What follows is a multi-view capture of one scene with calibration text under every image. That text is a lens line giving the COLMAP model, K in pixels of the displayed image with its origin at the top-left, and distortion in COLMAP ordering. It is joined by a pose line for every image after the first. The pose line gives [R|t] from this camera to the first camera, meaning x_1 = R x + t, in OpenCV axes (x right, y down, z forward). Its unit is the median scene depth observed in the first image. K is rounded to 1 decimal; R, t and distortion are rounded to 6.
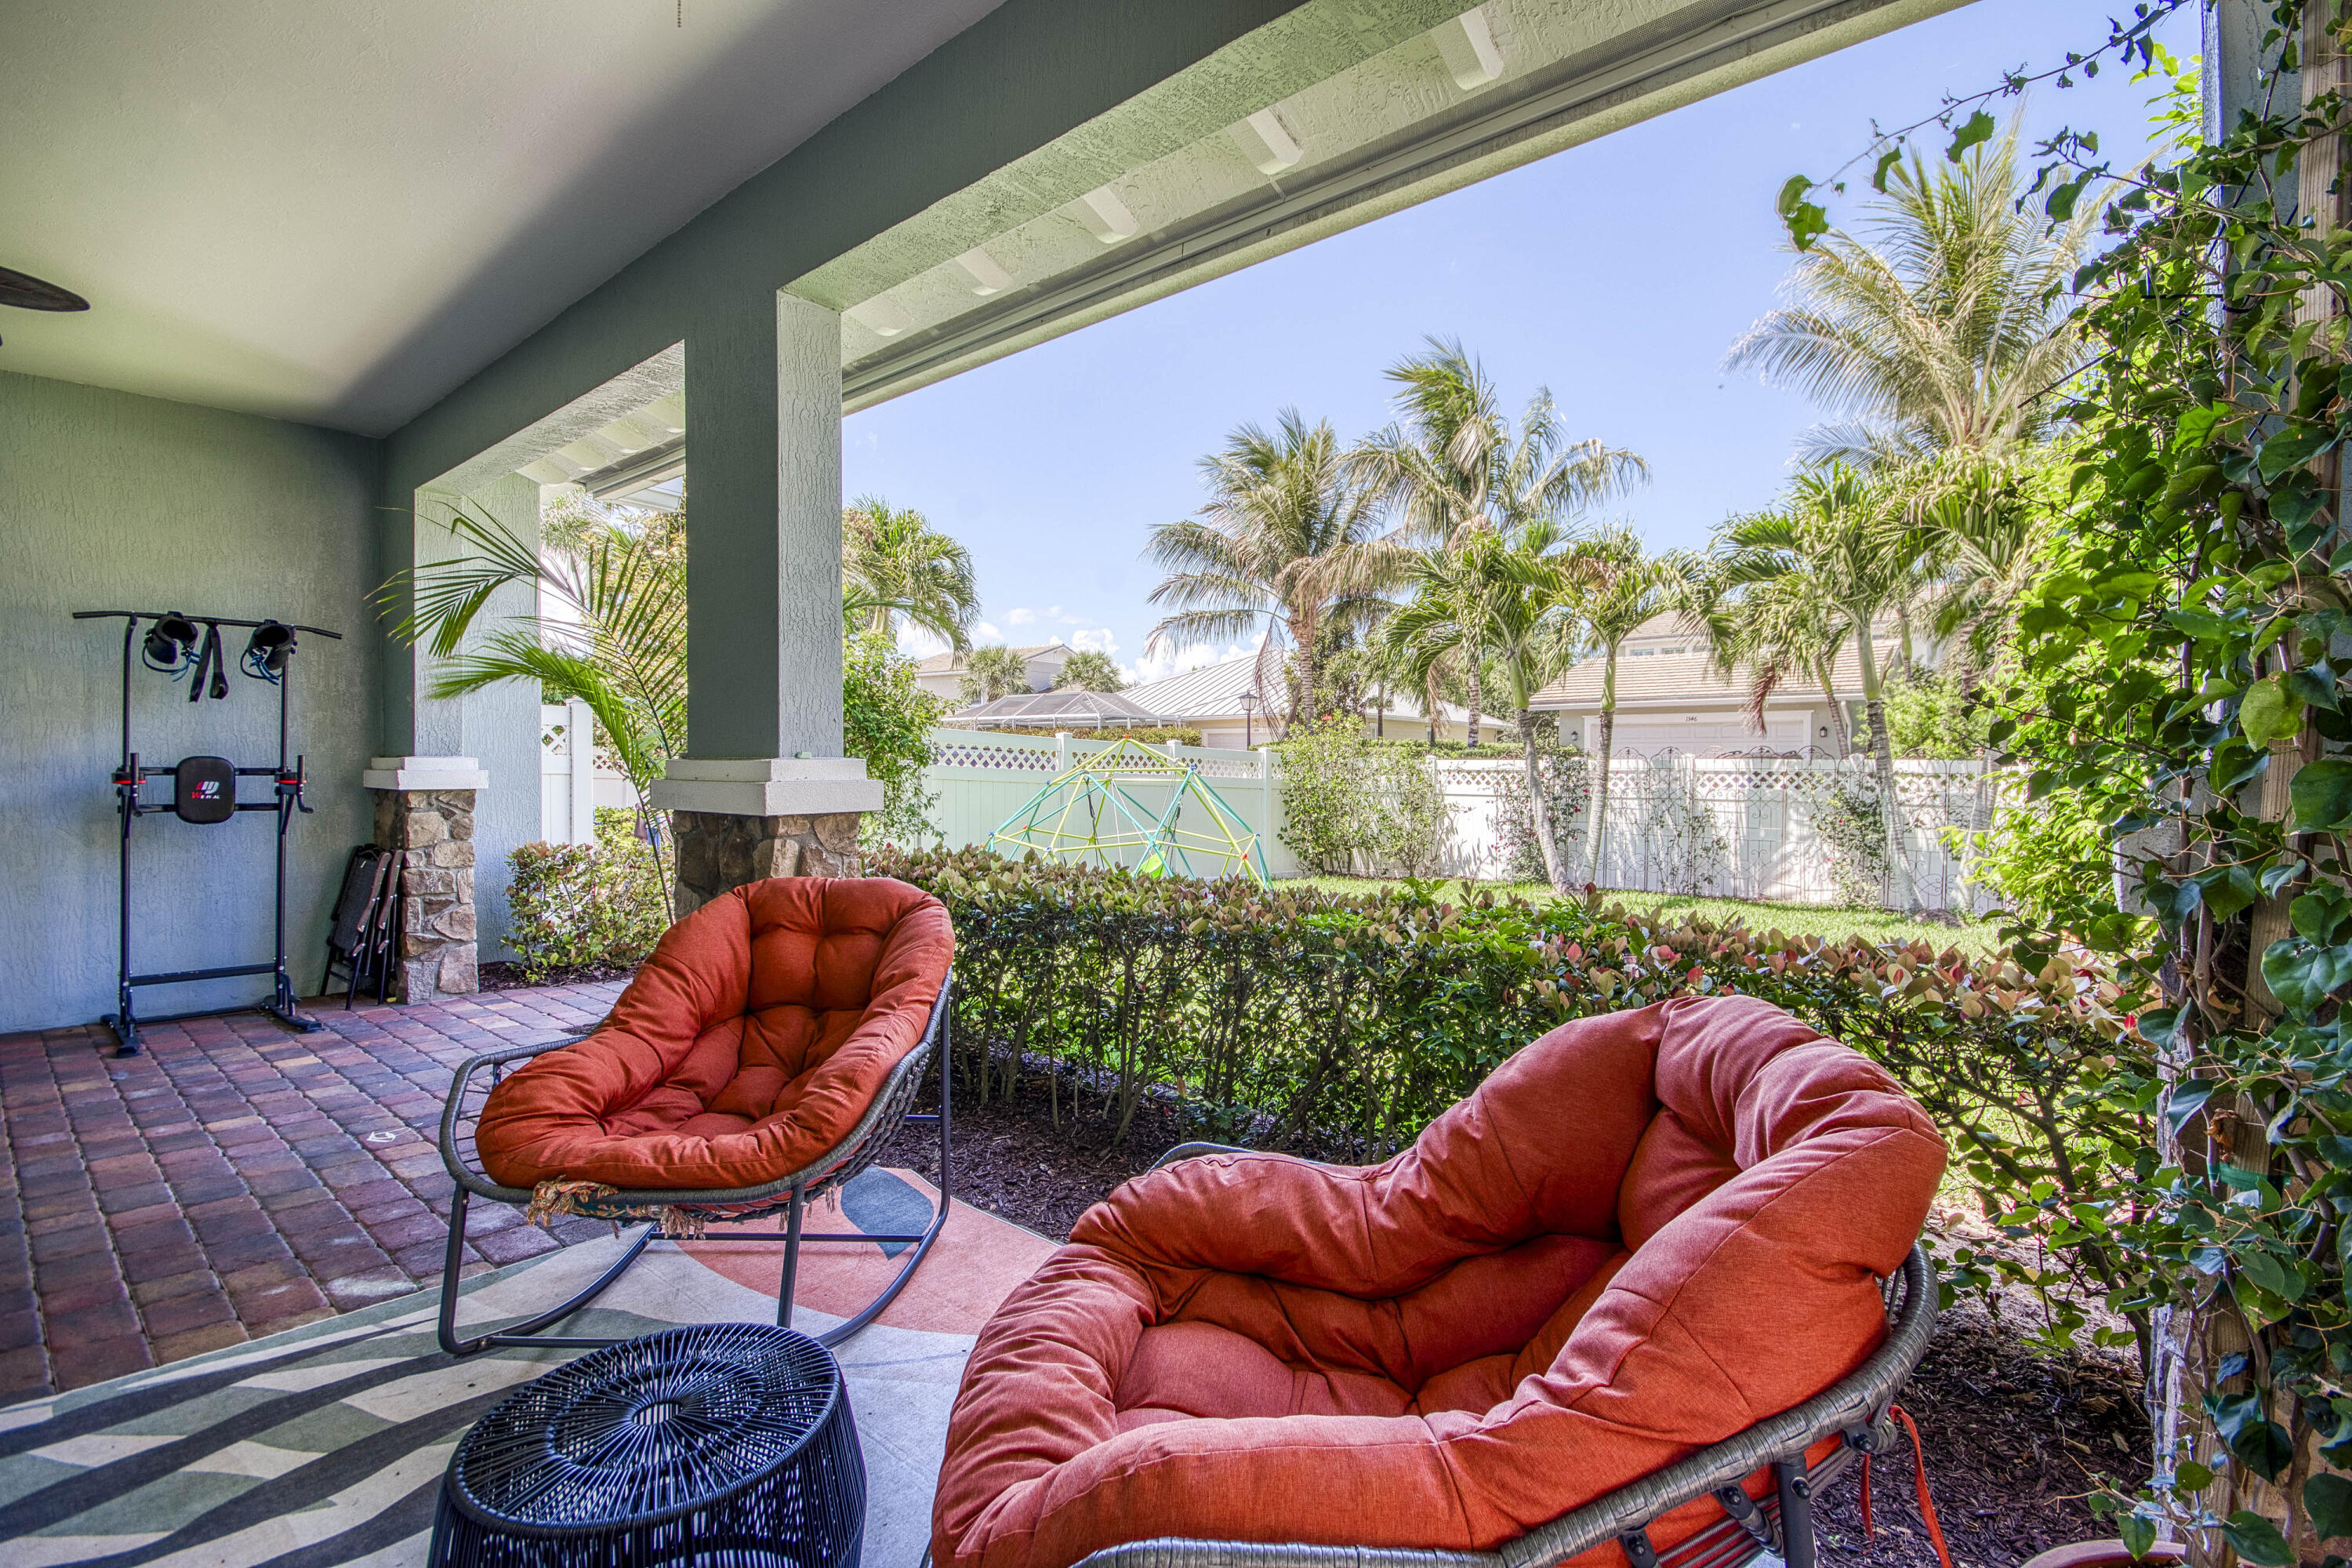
lens RADIAL K [[1042.8, 0, 1236.8], [0, 1042.8, 767.2], [0, 0, 1]] dist [0.004454, -0.009754]
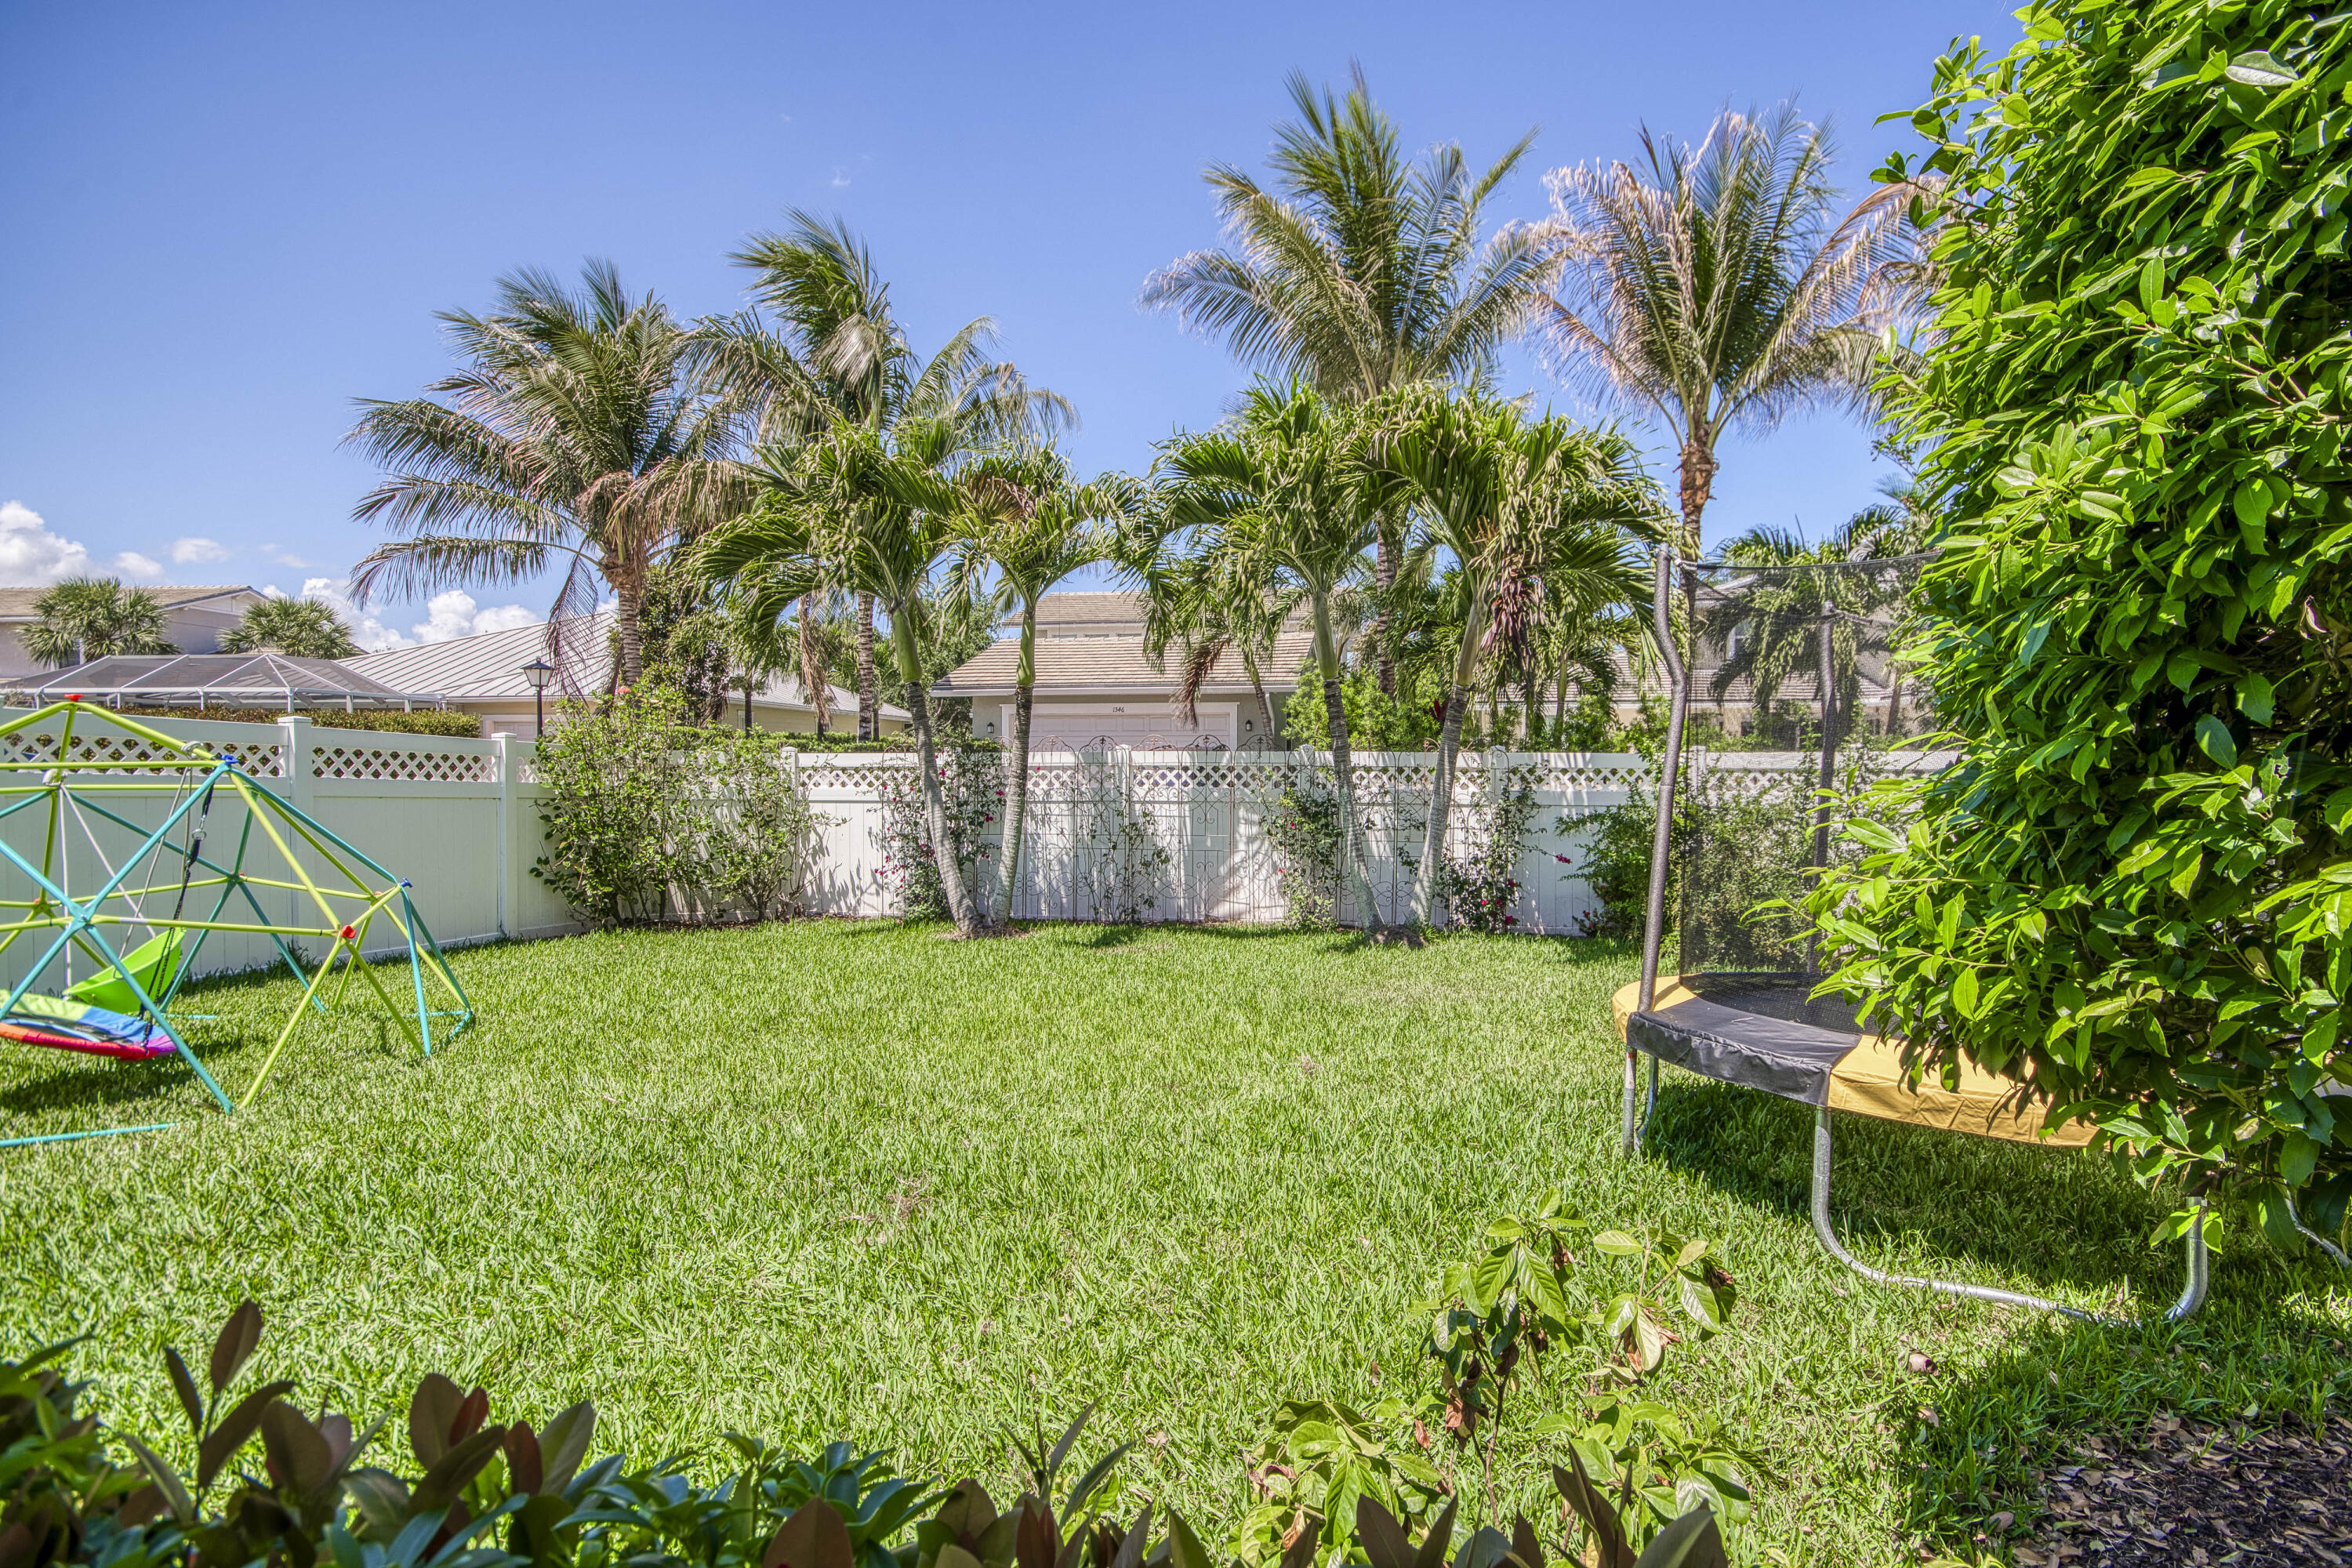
lens RADIAL K [[1148.6, 0, 1244.2], [0, 1148.6, 776.1], [0, 0, 1]] dist [-0.001567, -0.000675]
pose [[0.864614, -0.009563, 0.502346, 0.060568], [0.005789, 0.999942, 0.009071, 0.003137], [-0.502404, -0.004935, 0.864619, 0.165212]]
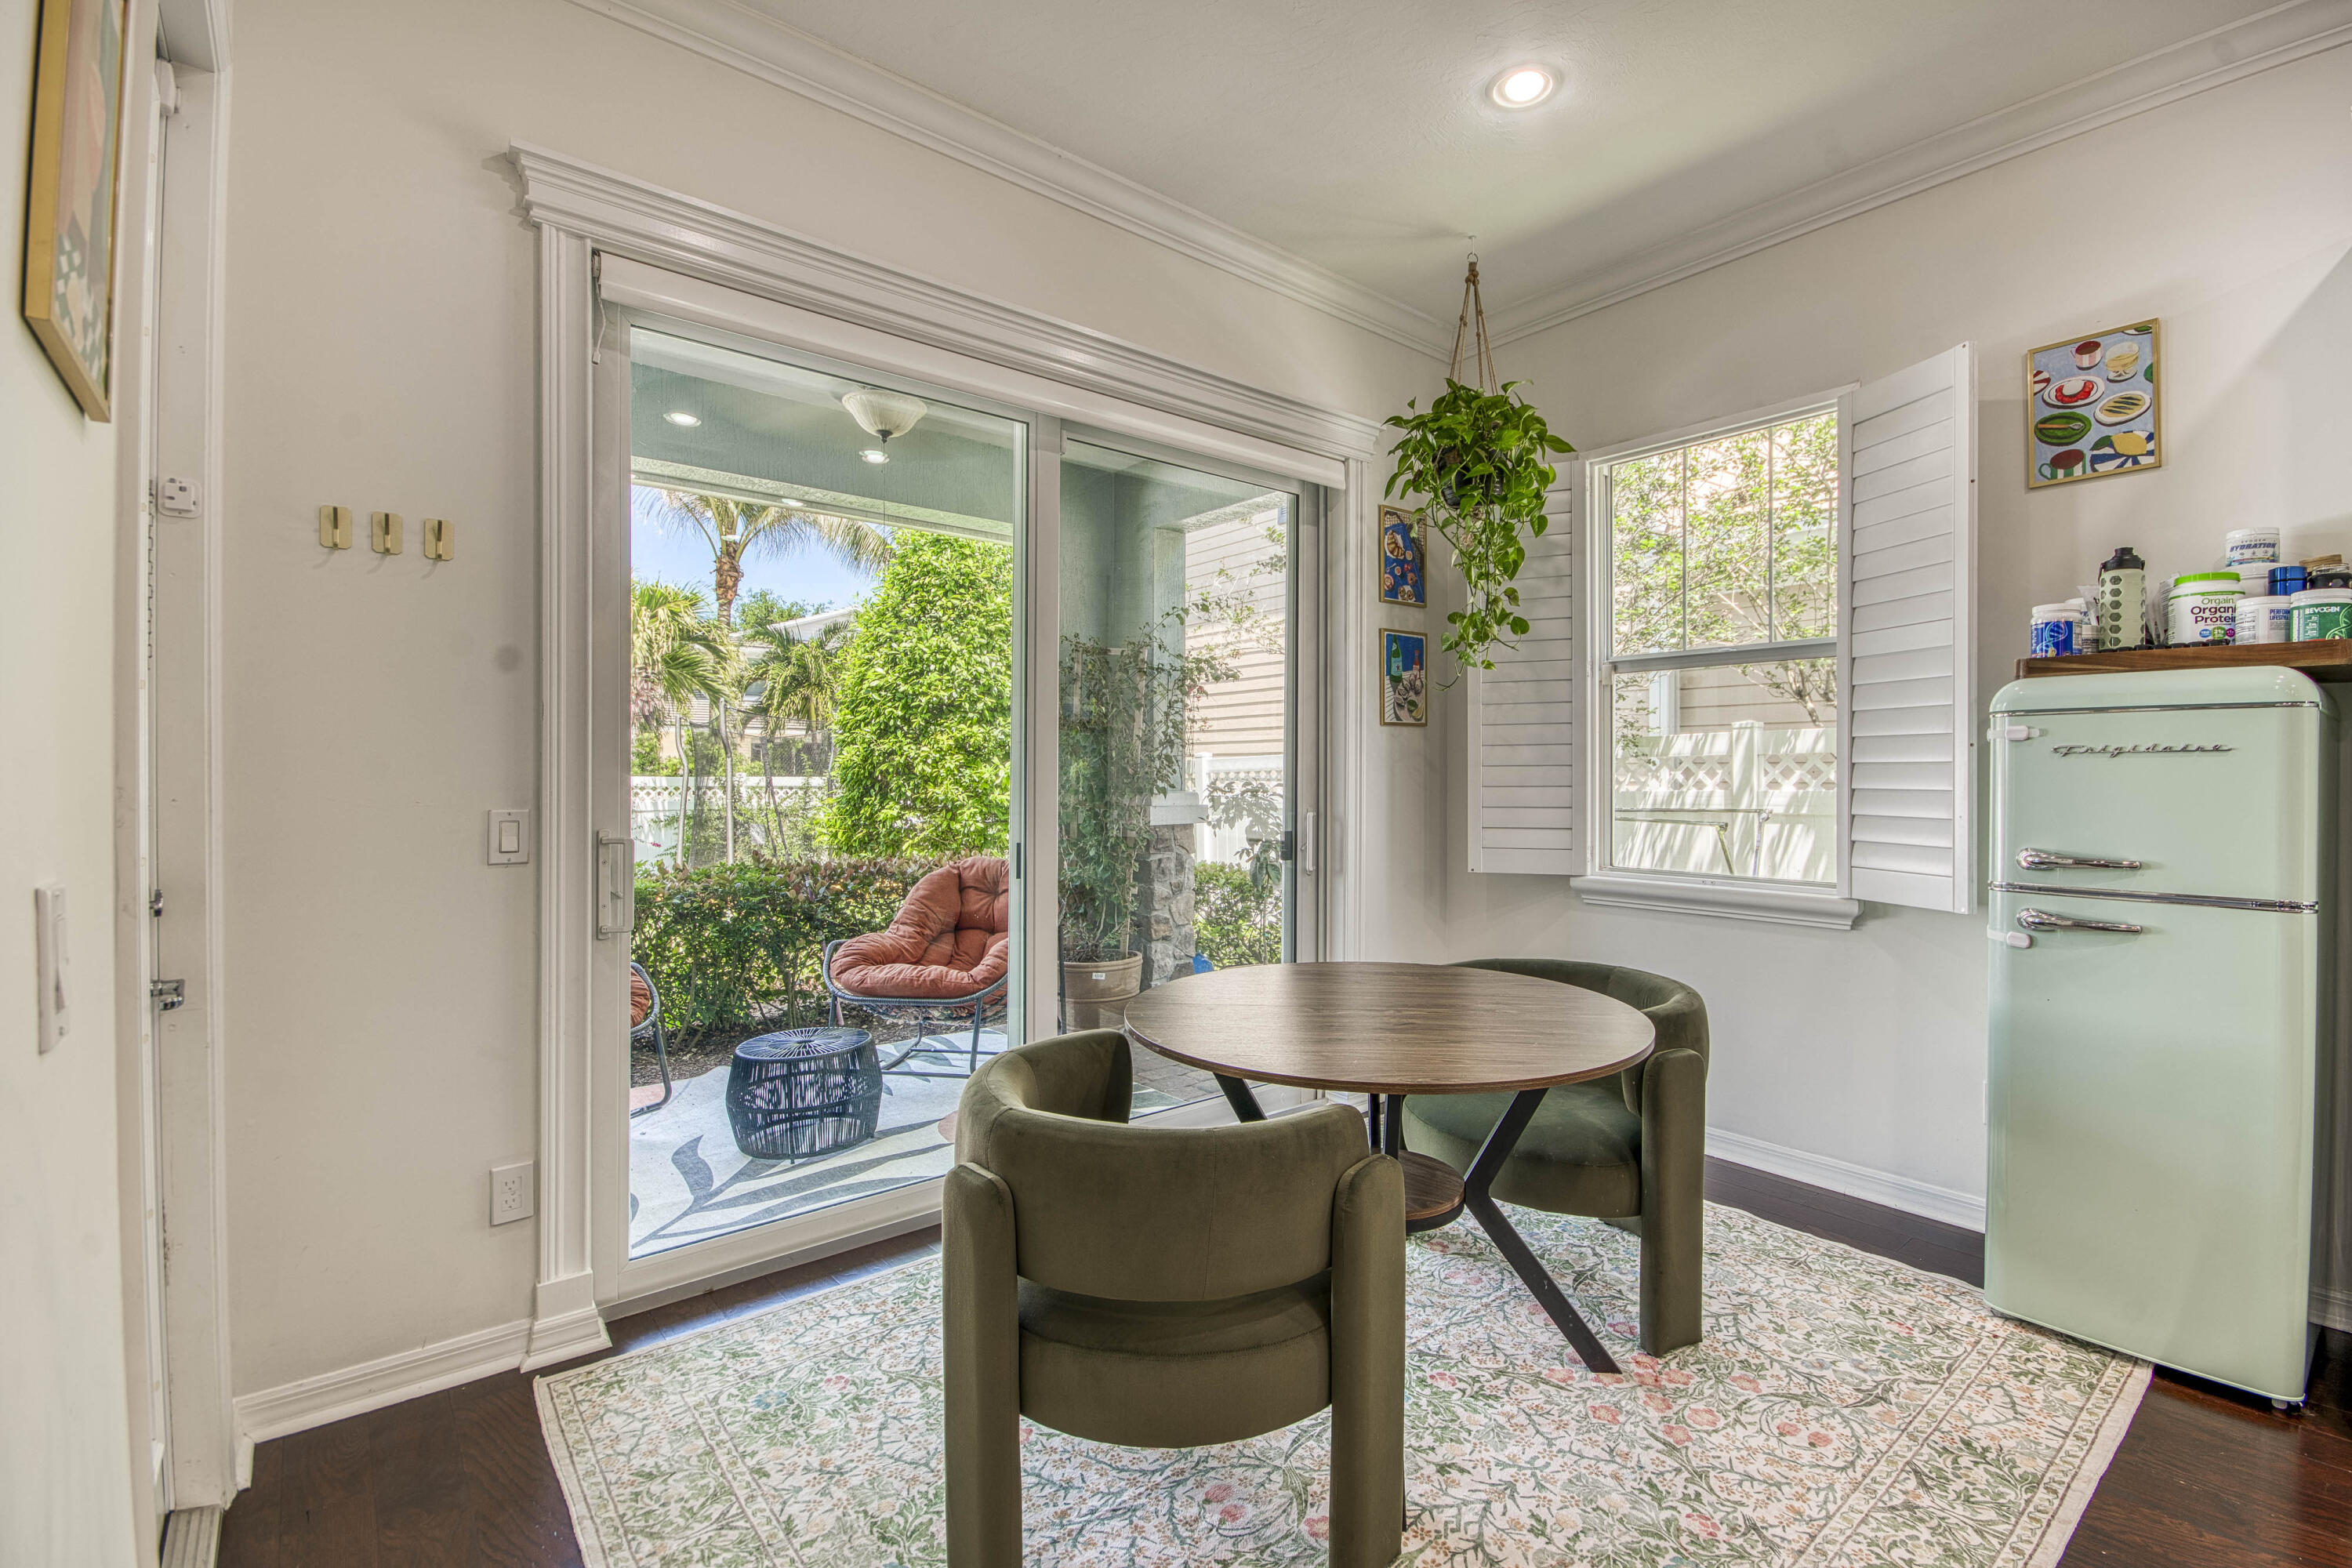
lens RADIAL K [[1042.8, 0, 1238.9], [0, 1042.8, 777.1], [0, 0, 1]] dist [0.004454, -0.009754]
pose [[0.187660, -0.004898, 0.982222, -0.290898], [0.000796, 0.999988, 0.004834, -0.007842], [-0.982234, -0.000126, 0.187661, -0.061029]]
